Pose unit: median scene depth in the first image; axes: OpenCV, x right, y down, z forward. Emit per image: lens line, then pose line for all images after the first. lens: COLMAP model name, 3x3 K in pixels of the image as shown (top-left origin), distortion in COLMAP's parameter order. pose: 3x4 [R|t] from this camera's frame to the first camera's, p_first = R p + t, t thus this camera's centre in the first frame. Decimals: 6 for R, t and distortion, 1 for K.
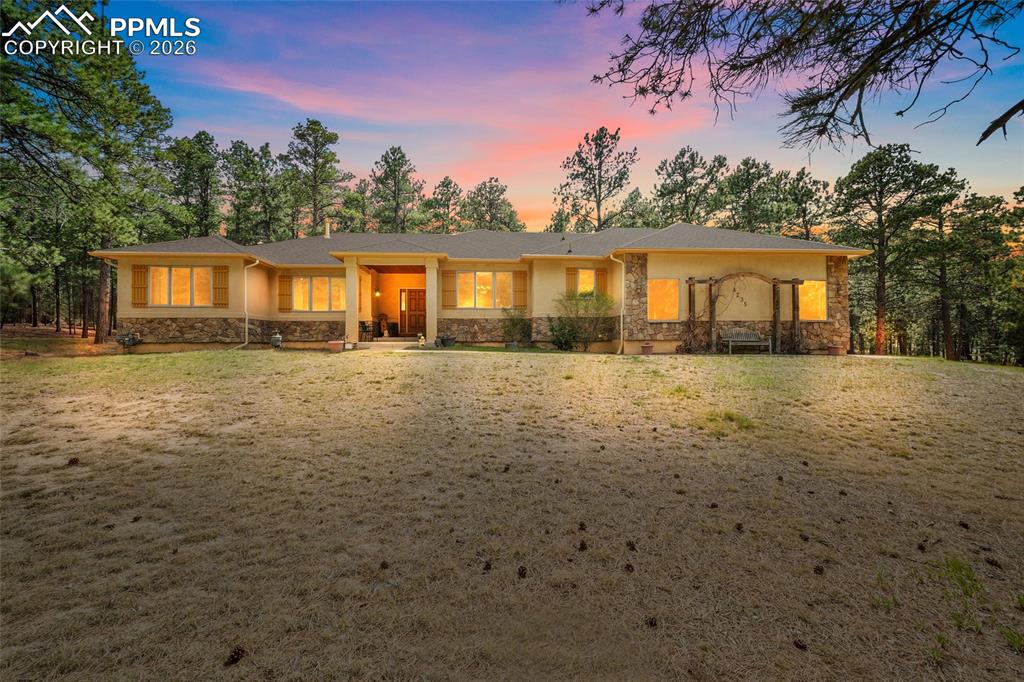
lens RADIAL K [[400.5, 0, 506.3], [0, 400.5, 342.9], [0, 0, 1]] dist [-0.000413, 0.000141]
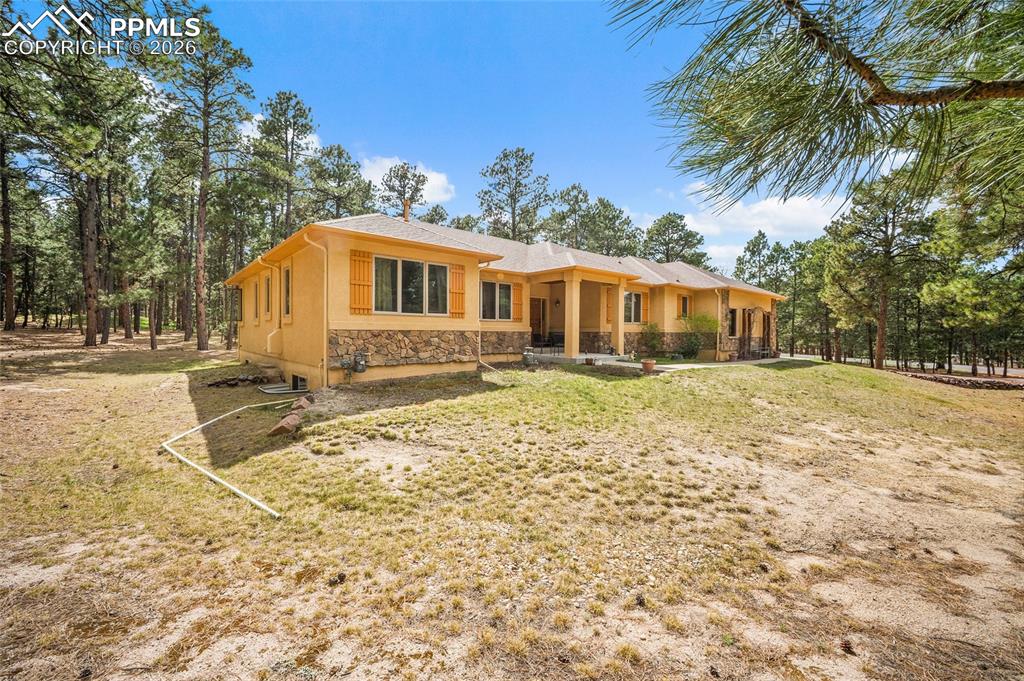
lens RADIAL K [[400.5, 0, 506.3], [0, 400.5, 342.4], [0, 0, 1]] dist [-0.000413, 0.000141]
pose [[0.805342, -0.002602, 0.592805, -1.016062], [-0.017938, 0.999425, 0.028756, -0.059041], [-0.592539, -0.033793, 0.804833, 0.284285]]
